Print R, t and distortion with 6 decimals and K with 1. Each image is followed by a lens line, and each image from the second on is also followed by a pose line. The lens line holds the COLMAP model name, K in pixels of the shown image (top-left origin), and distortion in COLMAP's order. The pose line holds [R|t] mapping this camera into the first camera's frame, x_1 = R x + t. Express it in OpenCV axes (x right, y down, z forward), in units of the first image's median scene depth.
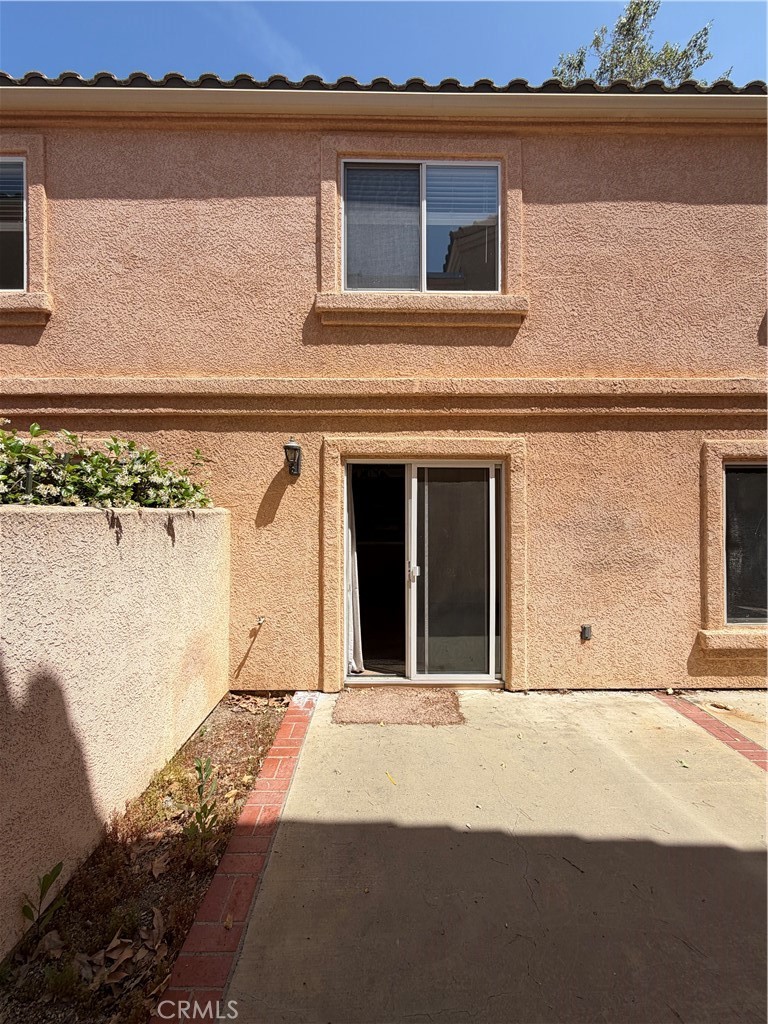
lens RADIAL K [[407.8, 0, 383.9], [0, 407.8, 513.6], [0, 0, 1]] dist [0.001094, -0.000110]
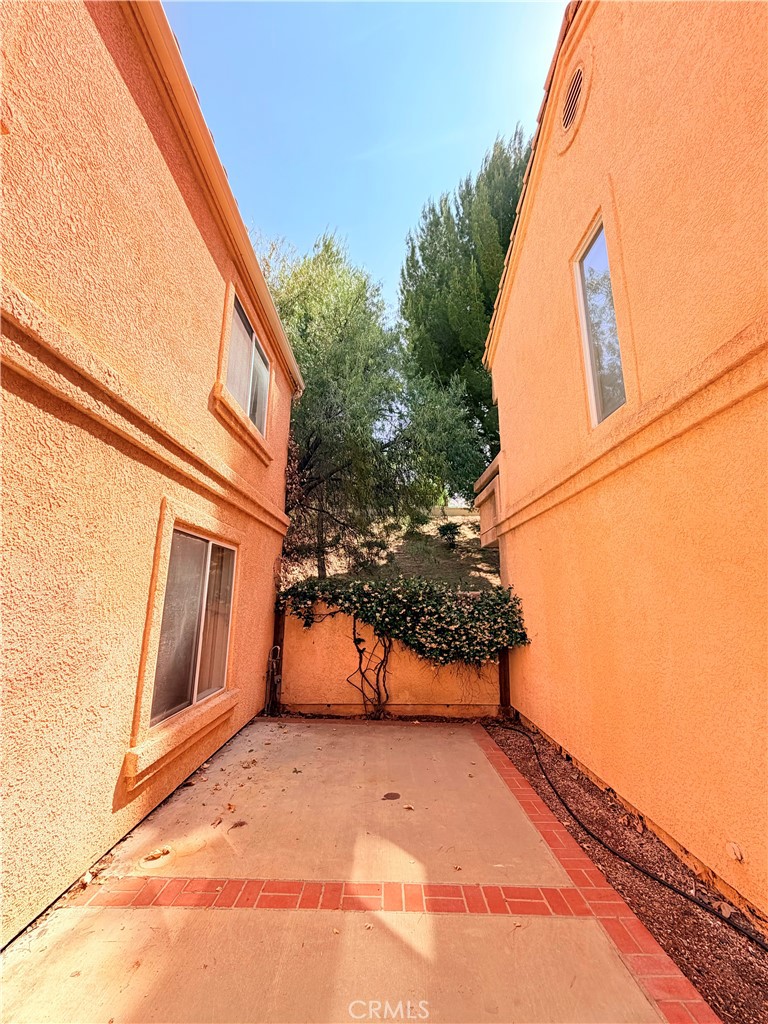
lens RADIAL K [[407.8, 0, 383.3], [0, 407.8, 510.8], [0, 0, 1]] dist [0.001094, -0.000110]
pose [[-0.000853, 0.213760, 0.976886, -0.012653], [-0.009190, 0.976843, -0.213759, 0.024745], [-0.999957, -0.009160, 0.001131, 0.555623]]
